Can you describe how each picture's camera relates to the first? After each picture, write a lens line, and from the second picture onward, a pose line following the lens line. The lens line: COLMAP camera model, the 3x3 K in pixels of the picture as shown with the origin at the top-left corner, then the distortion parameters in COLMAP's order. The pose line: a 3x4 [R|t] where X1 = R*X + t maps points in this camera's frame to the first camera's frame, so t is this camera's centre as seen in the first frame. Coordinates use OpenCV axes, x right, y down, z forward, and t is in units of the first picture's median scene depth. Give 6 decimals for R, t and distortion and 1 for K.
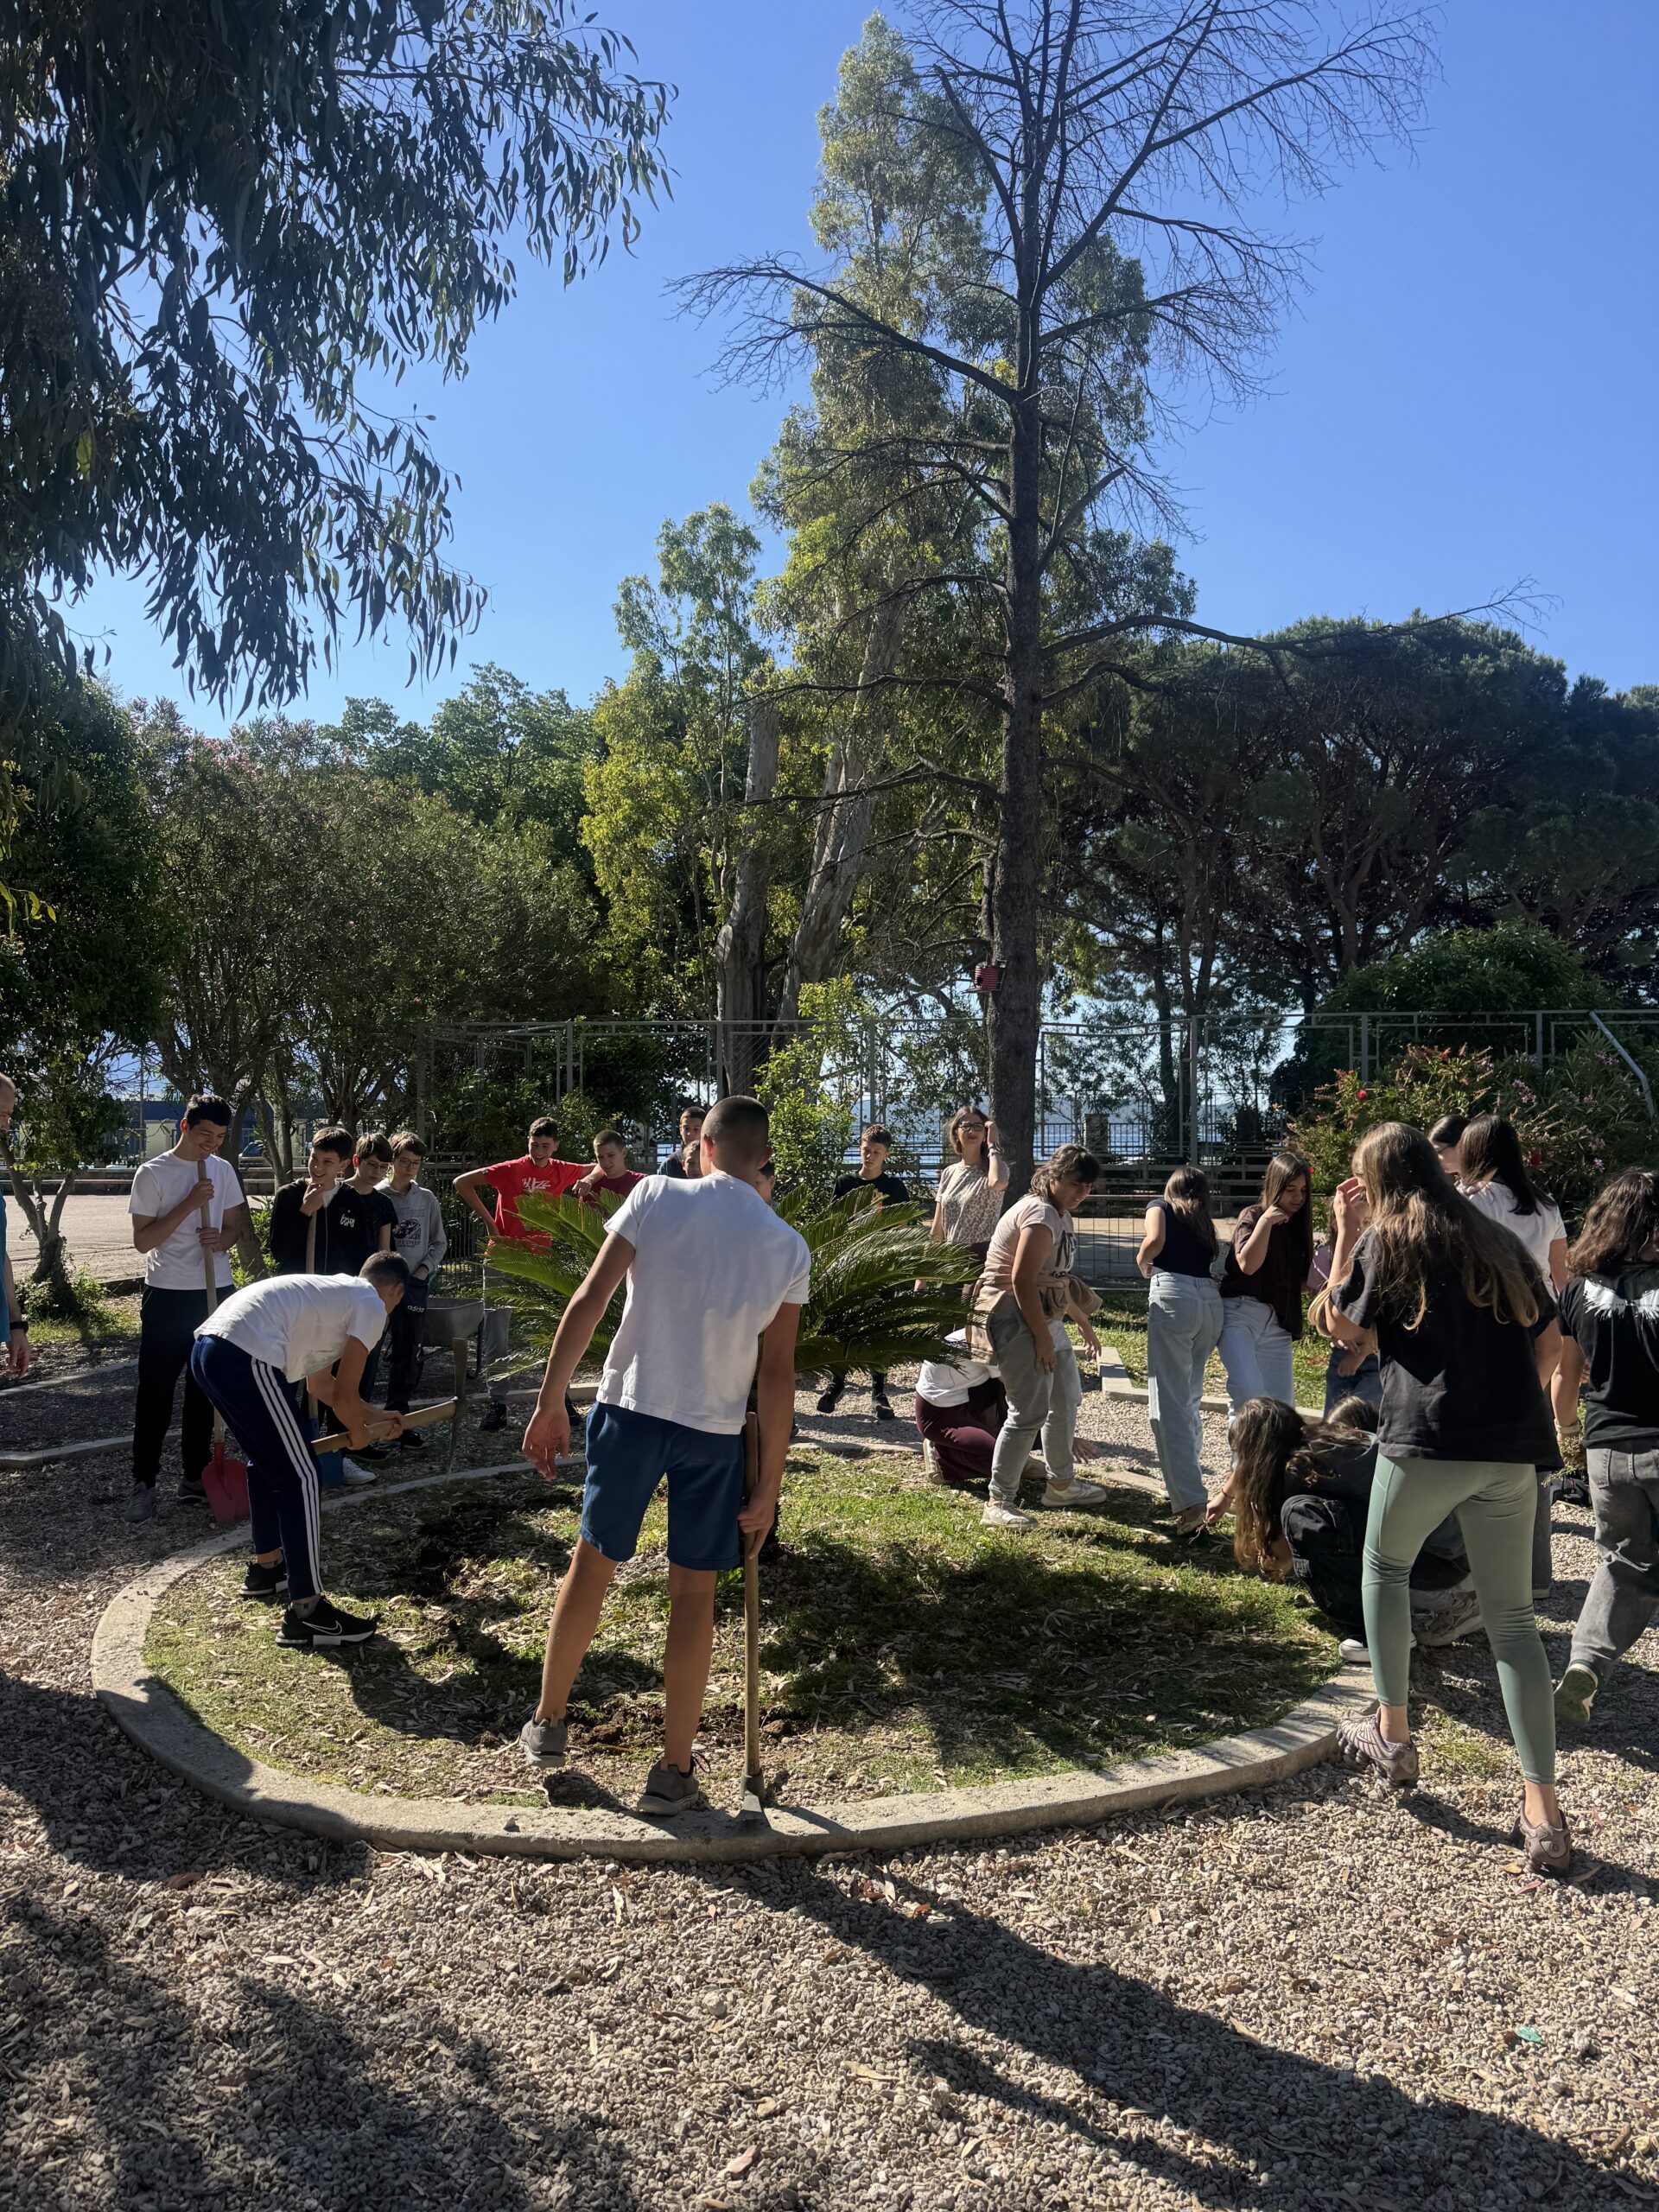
lens RADIAL K [[1553.1, 0, 829.3], [0, 1553.1, 1134.6], [0, 0, 1]] dist [0.062423, -0.097003]
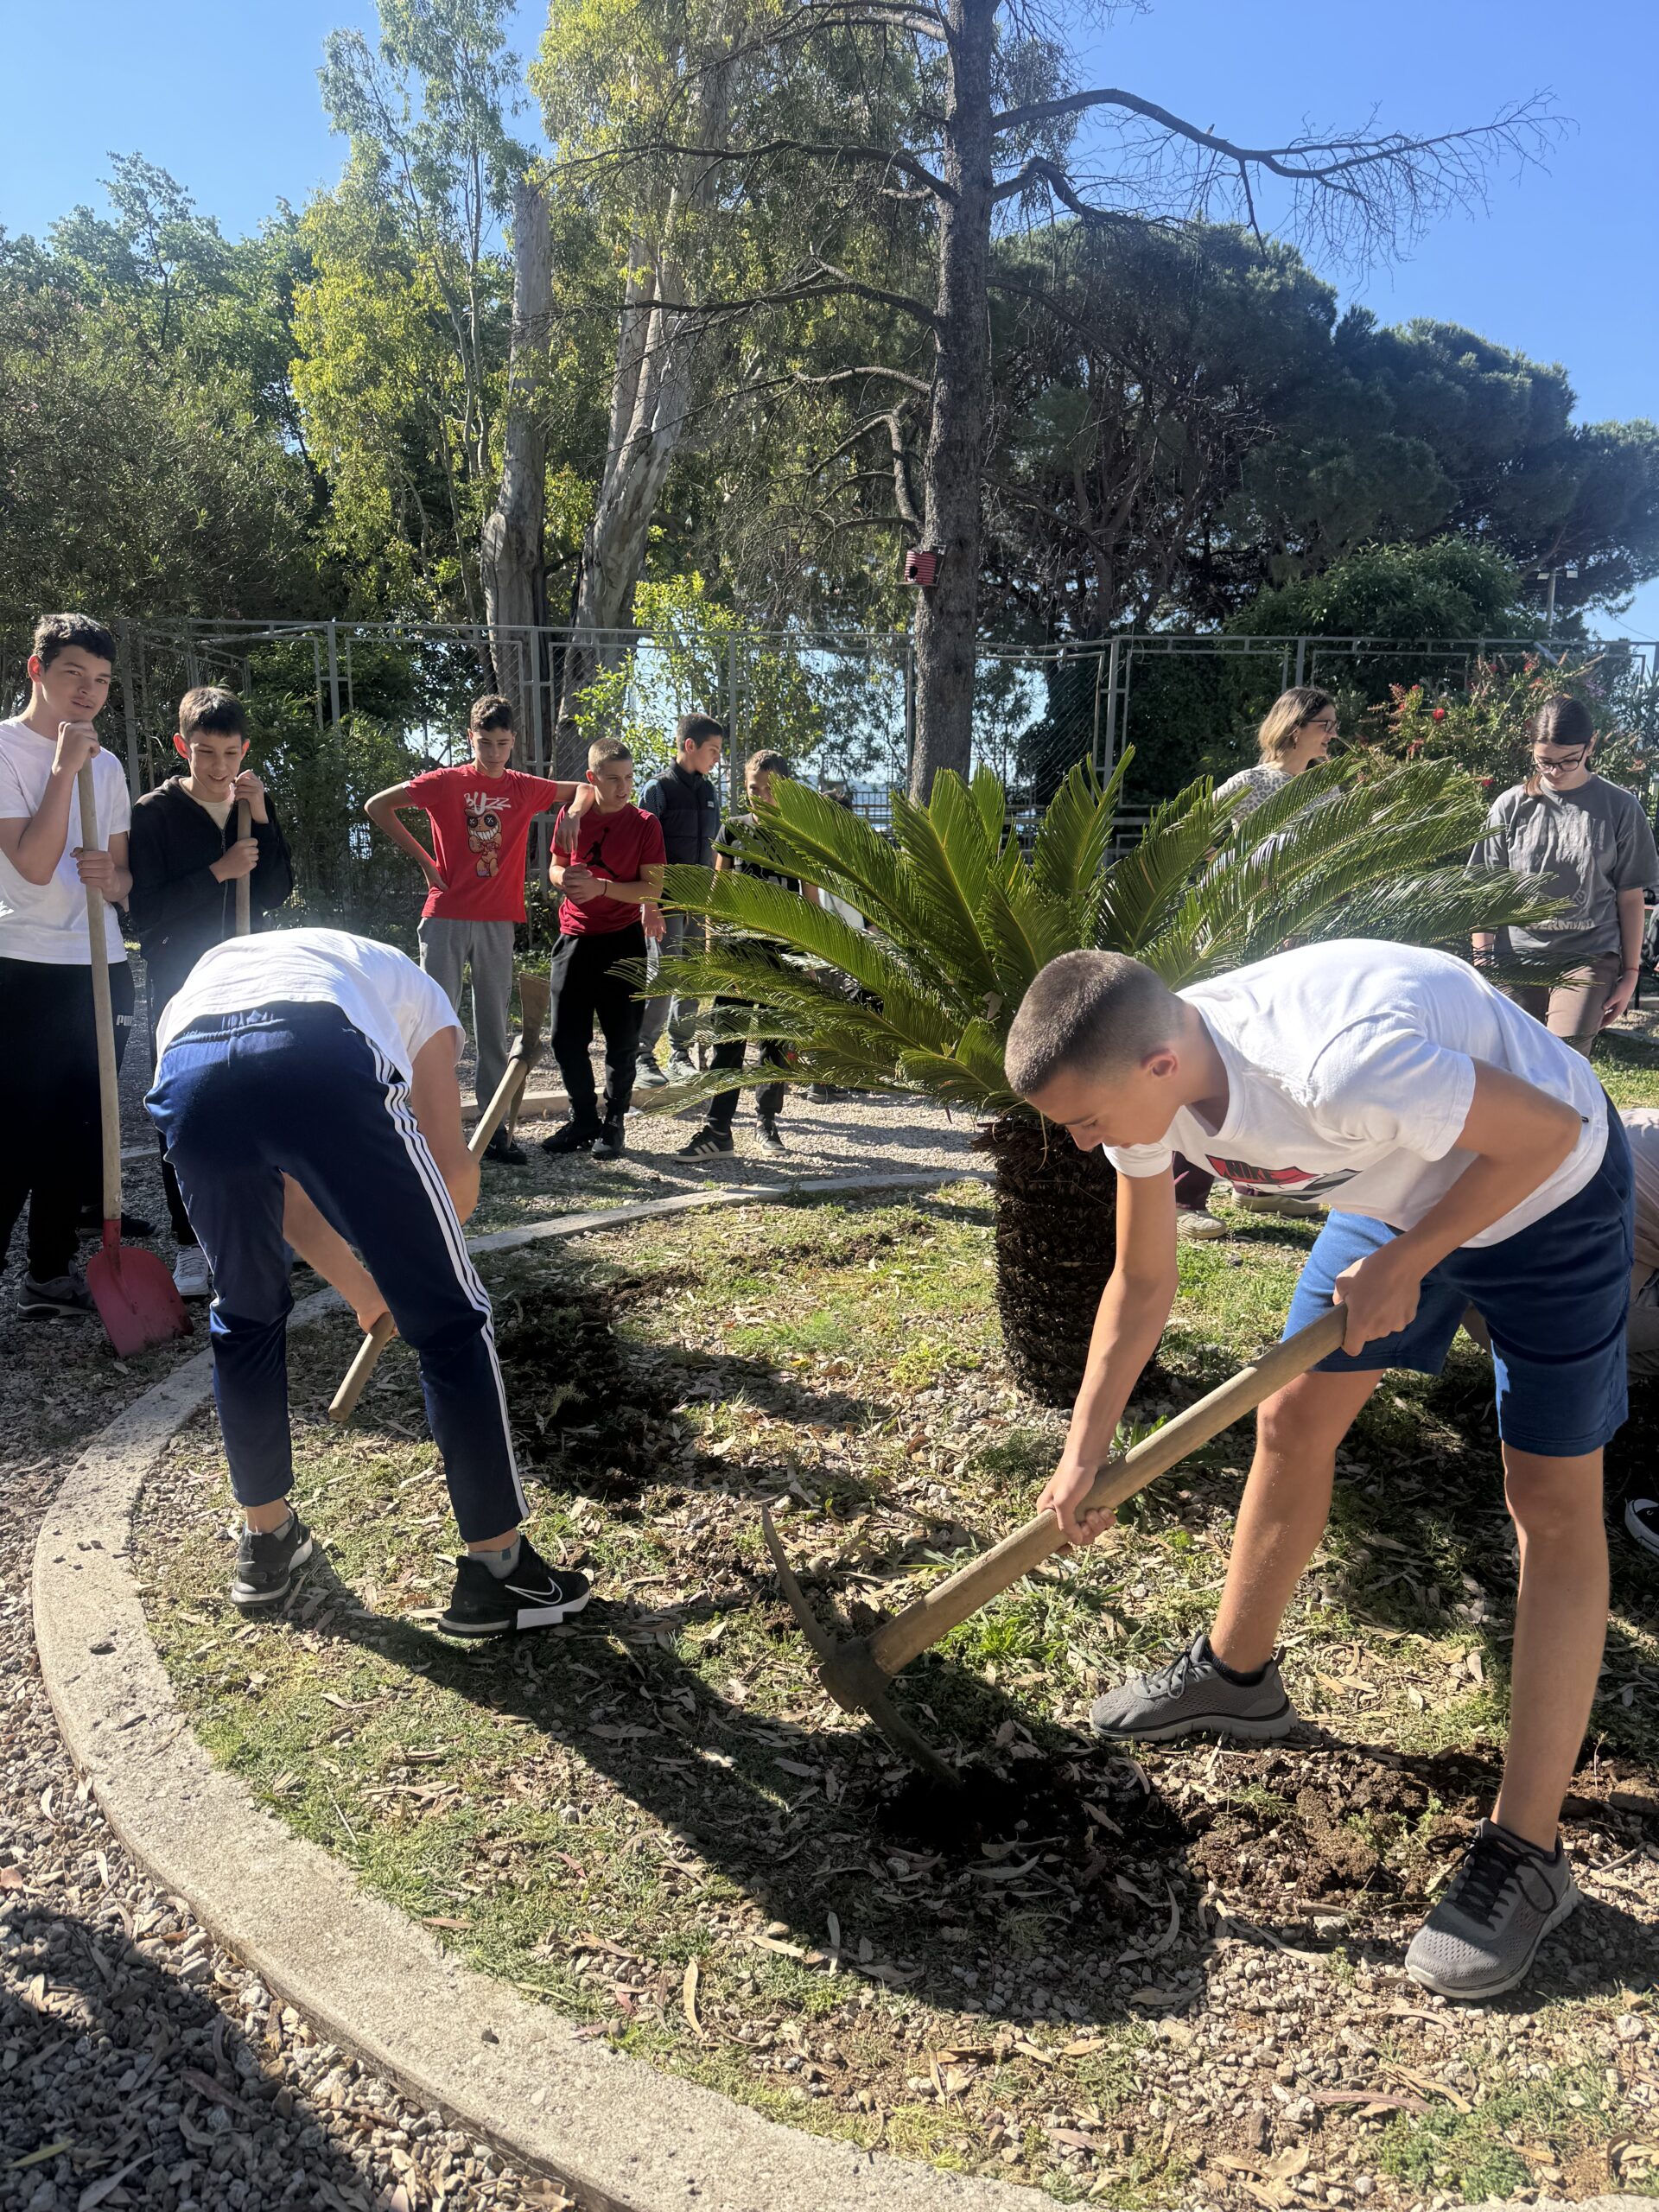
lens RADIAL K [[1572.6, 0, 829.5], [0, 1572.6, 1106.0], [0, 0, 1]] dist [0.059851, -0.081771]
pose [[0.976954, -0.032951, 0.210893, -0.064158], [-0.005956, 0.983420, 0.181247, 0.012405], [-0.213369, -0.178326, 0.960559, 0.102478]]
